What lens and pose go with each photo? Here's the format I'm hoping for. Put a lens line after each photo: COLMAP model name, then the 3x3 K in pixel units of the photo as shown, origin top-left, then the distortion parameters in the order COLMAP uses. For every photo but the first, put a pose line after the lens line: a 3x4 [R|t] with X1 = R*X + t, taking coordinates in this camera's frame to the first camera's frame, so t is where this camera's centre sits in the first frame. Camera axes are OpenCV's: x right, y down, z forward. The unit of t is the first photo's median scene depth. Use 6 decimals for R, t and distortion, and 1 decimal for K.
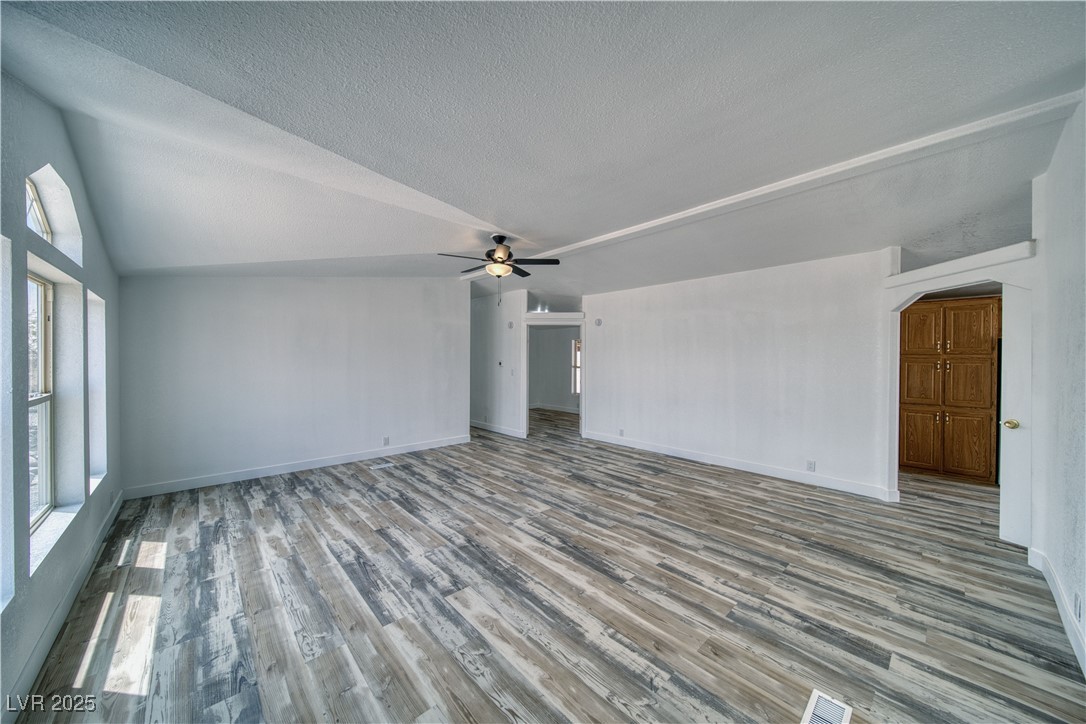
lens RADIAL K [[379.5, 0, 542.9], [0, 379.5, 360.7], [0, 0, 1]] dist [0.001034, -0.002604]
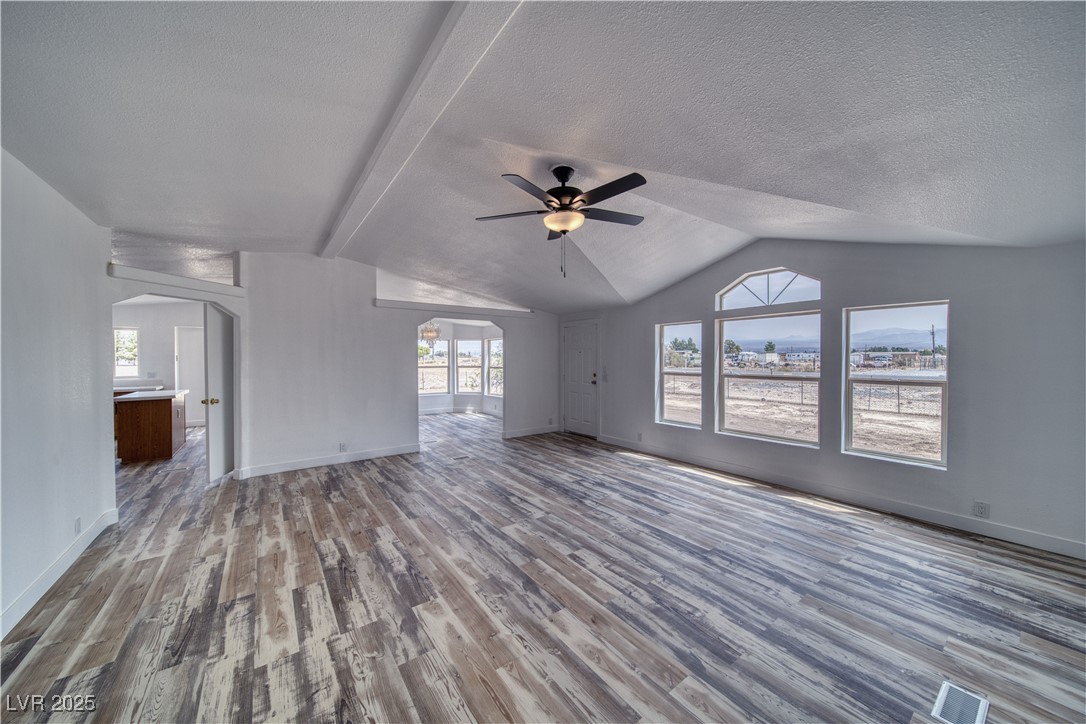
lens RADIAL K [[379.5, 0, 542.9], [0, 379.5, 360.7], [0, 0, 1]] dist [0.001034, -0.002604]
pose [[-0.994370, -0.000406, 0.105965, -0.187198], [0.001581, 0.999824, 0.018668, -0.015986], [-0.105954, 0.018731, -0.994195, 2.081255]]
